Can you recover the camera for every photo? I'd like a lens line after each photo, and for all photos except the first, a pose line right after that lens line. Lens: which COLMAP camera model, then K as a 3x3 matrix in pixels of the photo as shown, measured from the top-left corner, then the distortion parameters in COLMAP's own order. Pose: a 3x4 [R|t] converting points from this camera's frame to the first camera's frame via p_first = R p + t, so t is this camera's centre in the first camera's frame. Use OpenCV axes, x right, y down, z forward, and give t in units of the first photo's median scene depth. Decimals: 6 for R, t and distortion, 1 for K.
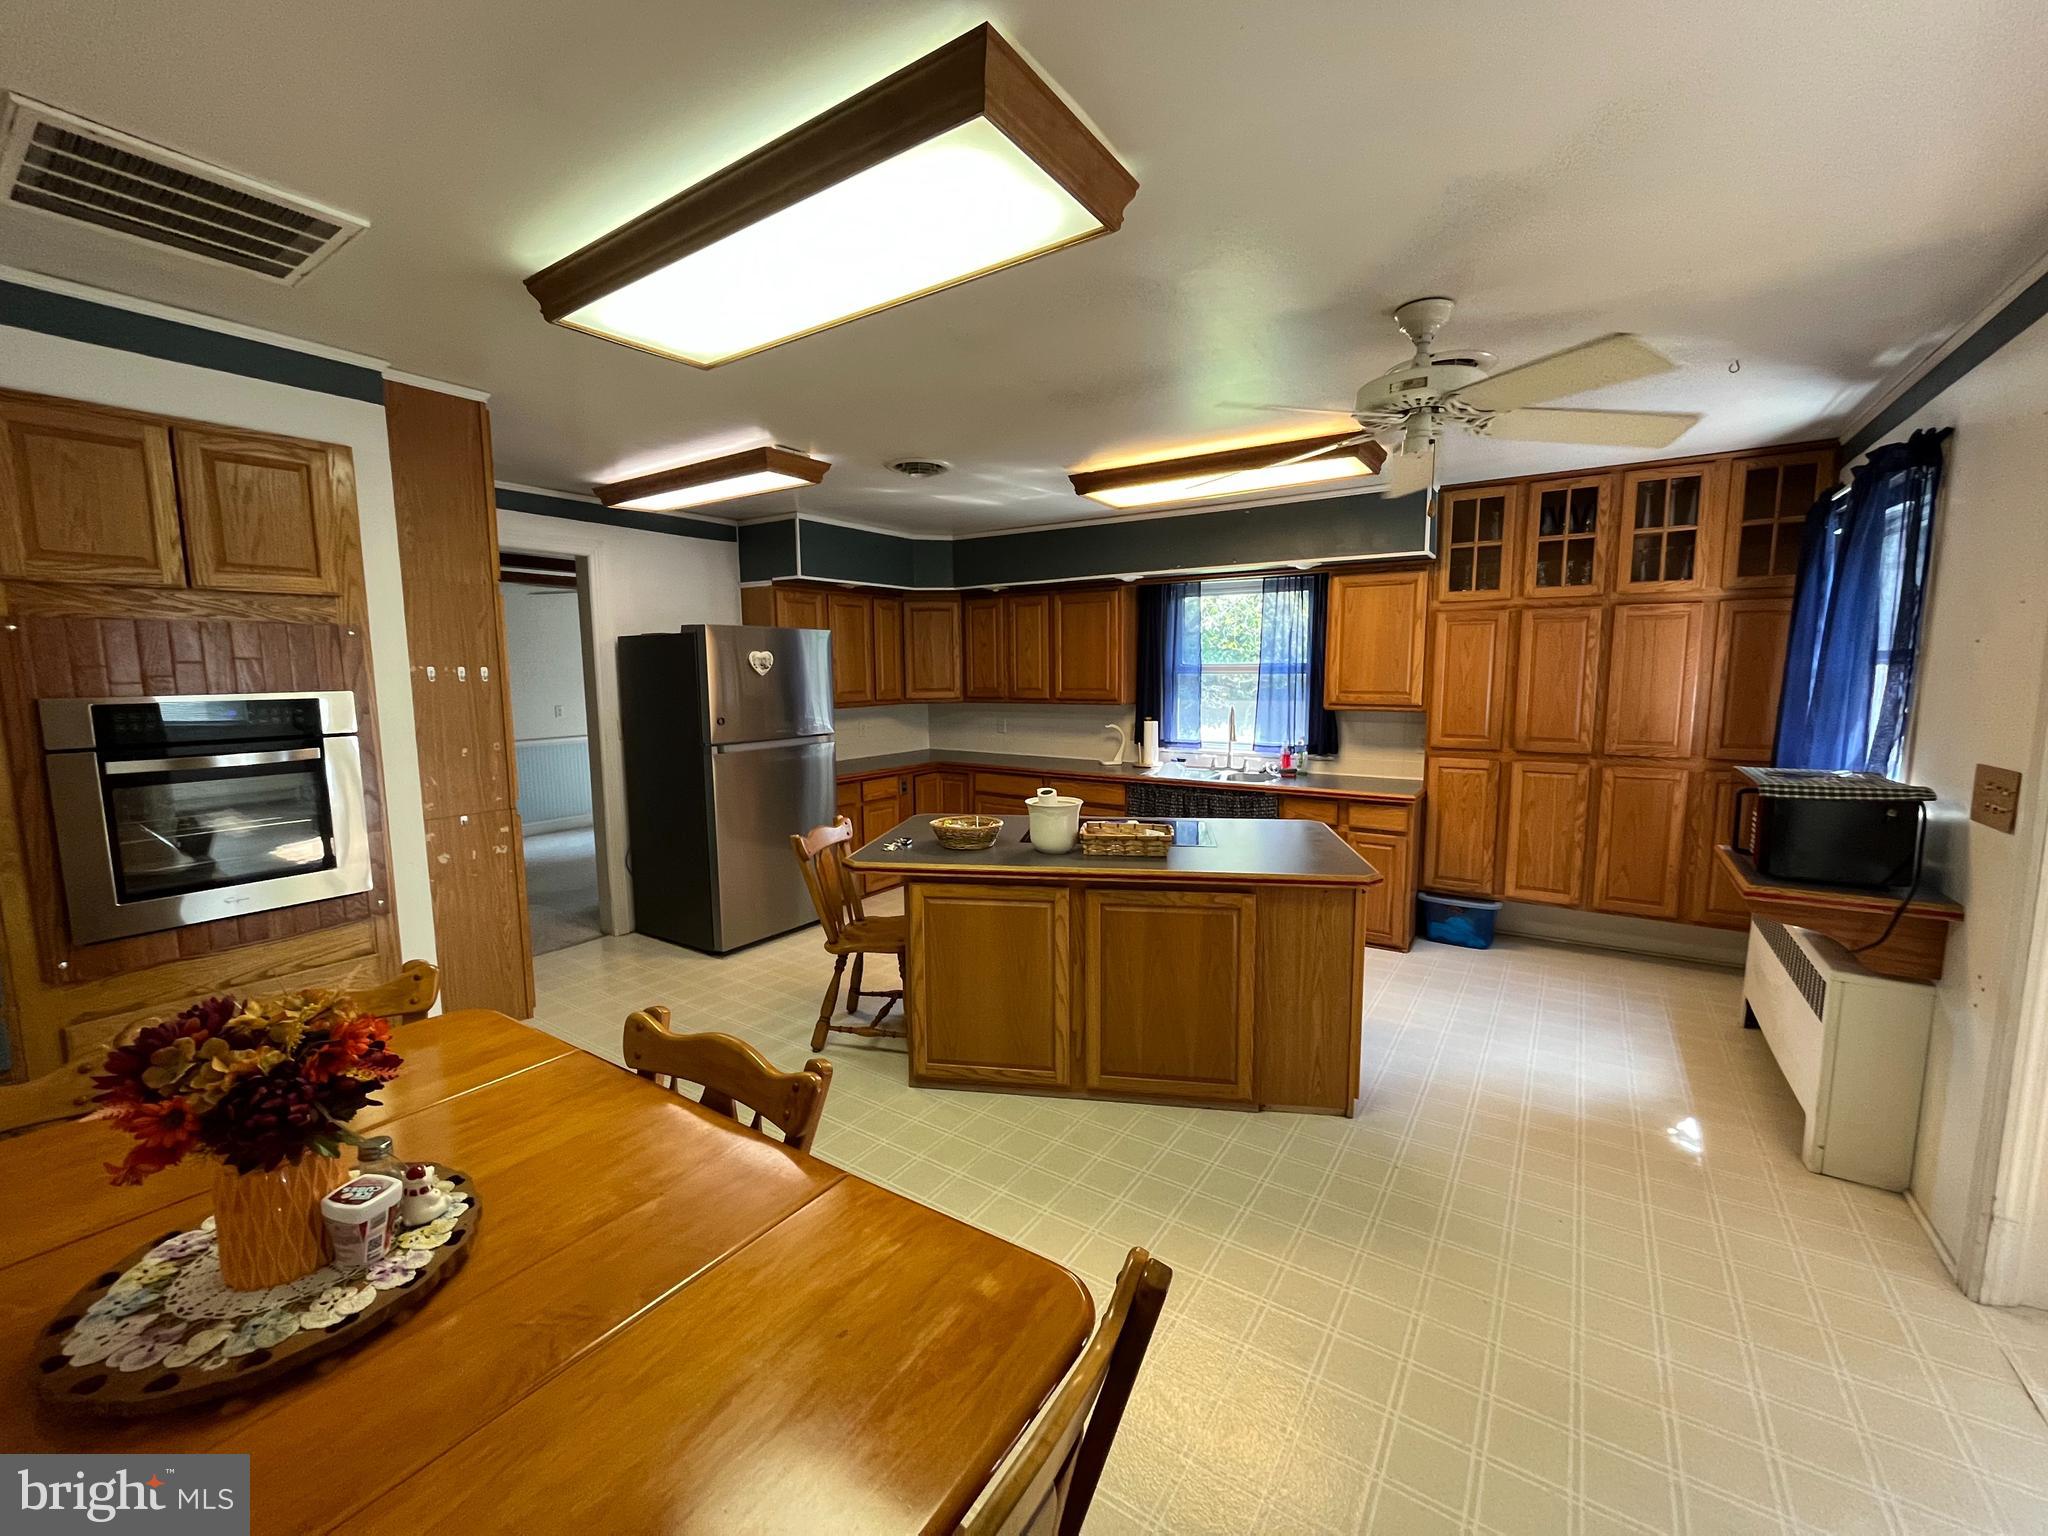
lens RADIAL K [[825.7, 0, 1022.2], [0, 825.7, 767.7], [0, 0, 1]] dist [-0.004263, -0.000074]
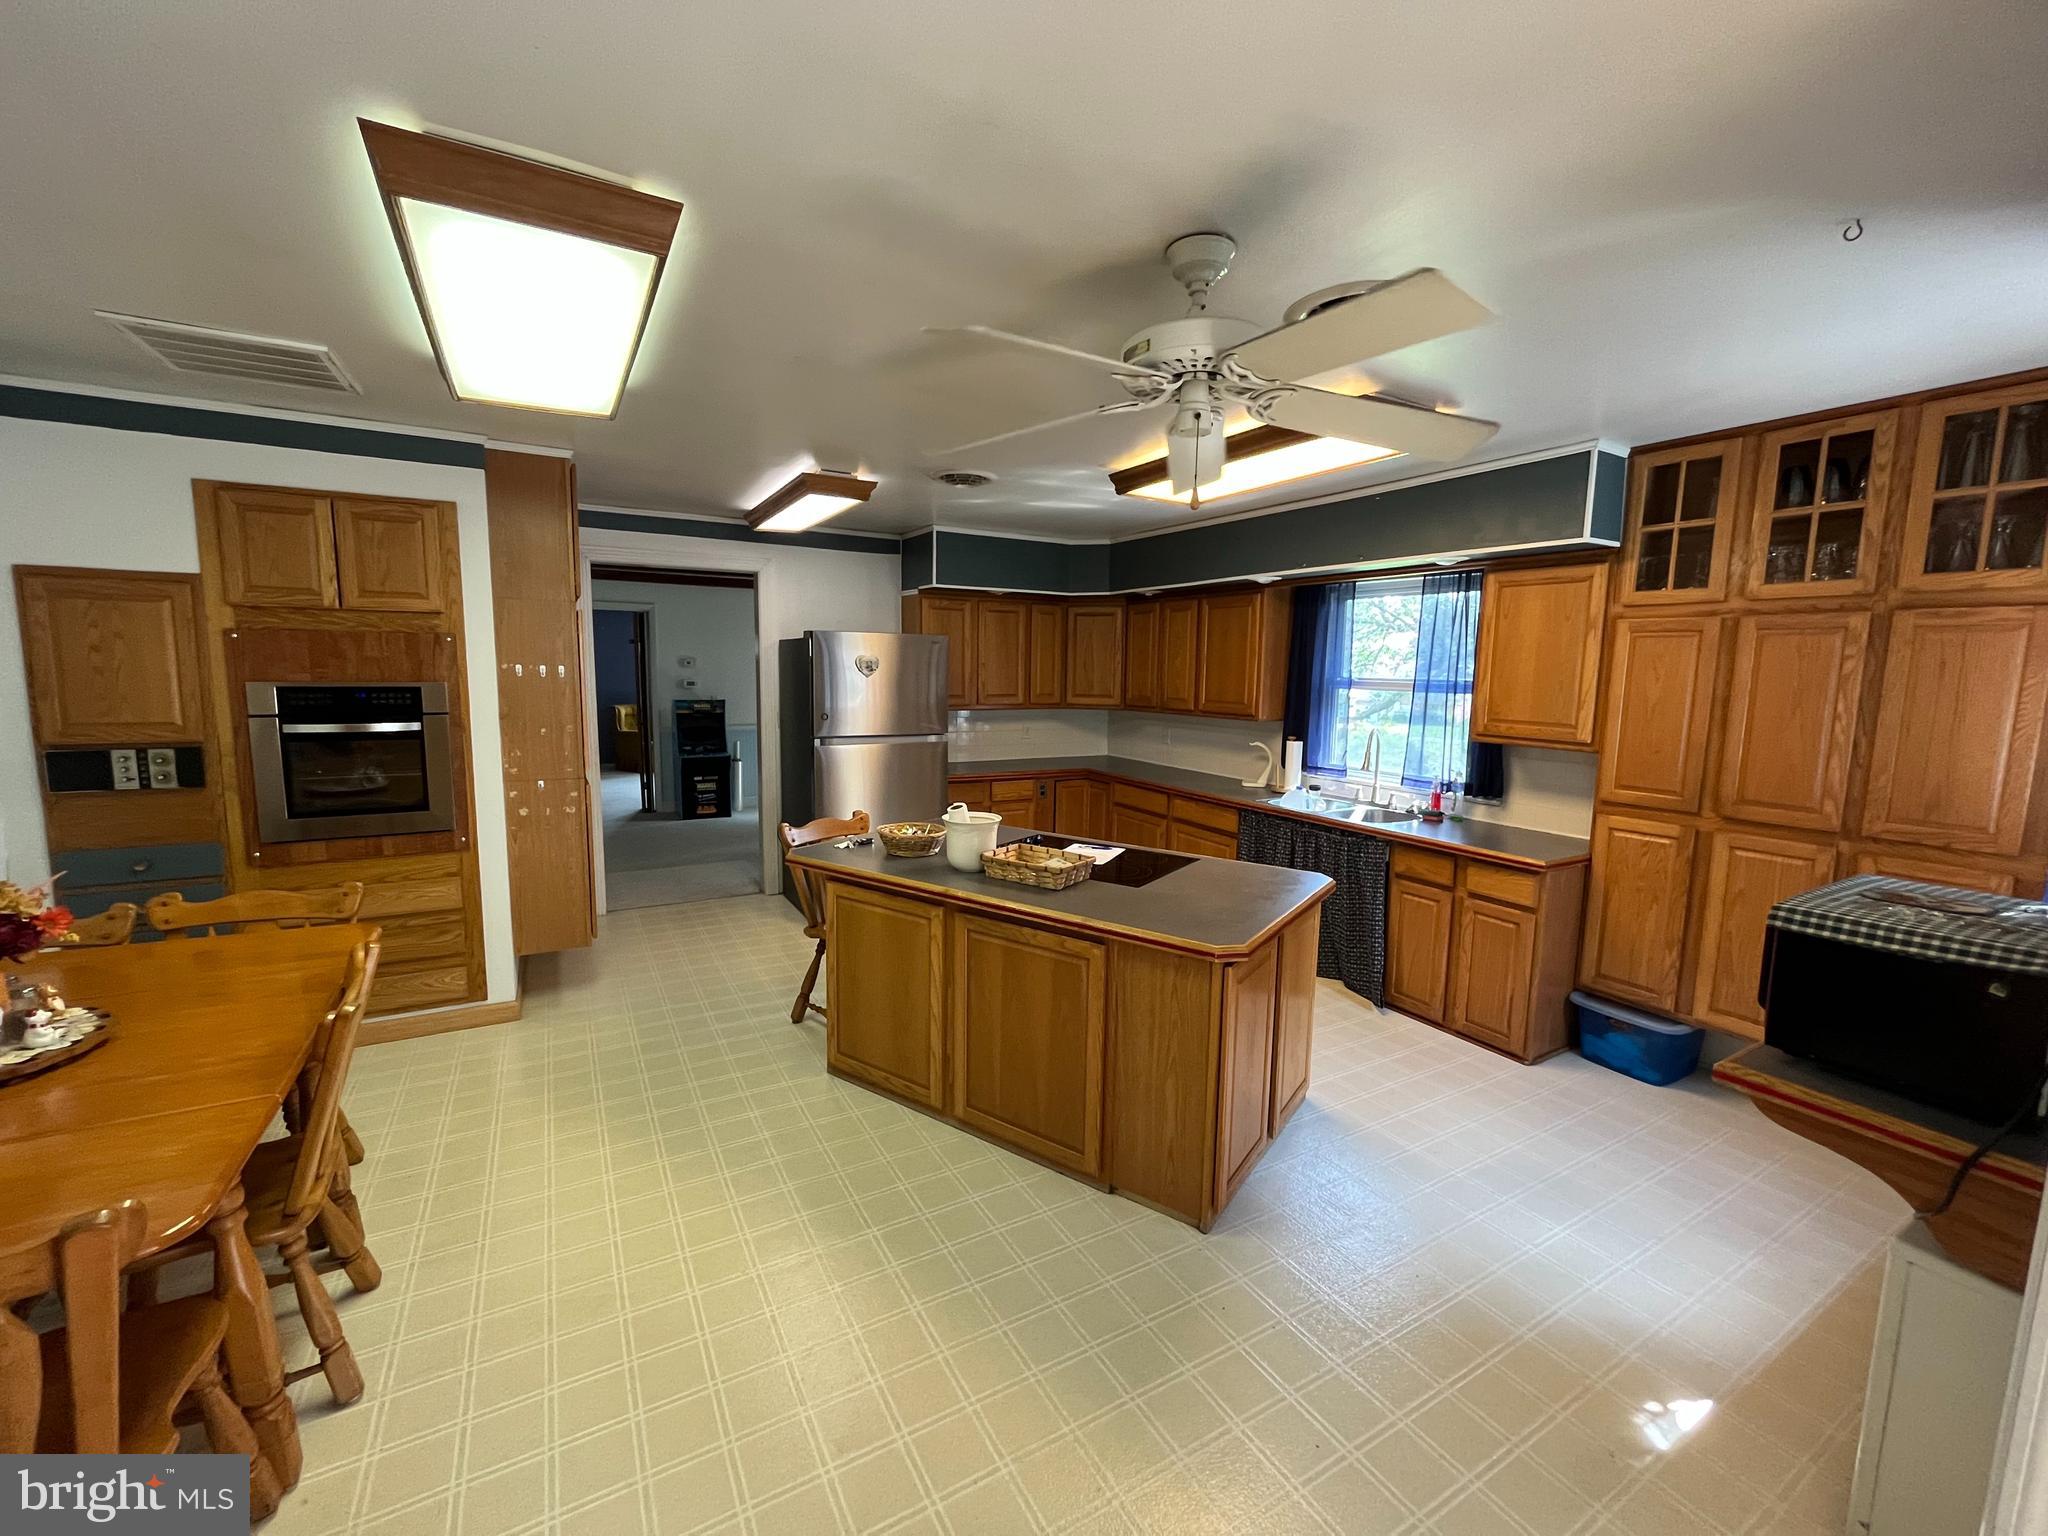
lens RADIAL K [[825.7, 0, 1020.1], [0, 825.7, 768.6], [0, 0, 1]] dist [-0.004263, -0.000074]
pose [[0.896906, 0.078062, -0.435276, 0.382317], [-0.077321, 0.996817, 0.019445, -0.030106], [0.435408, 0.016215, 0.900087, 0.112544]]
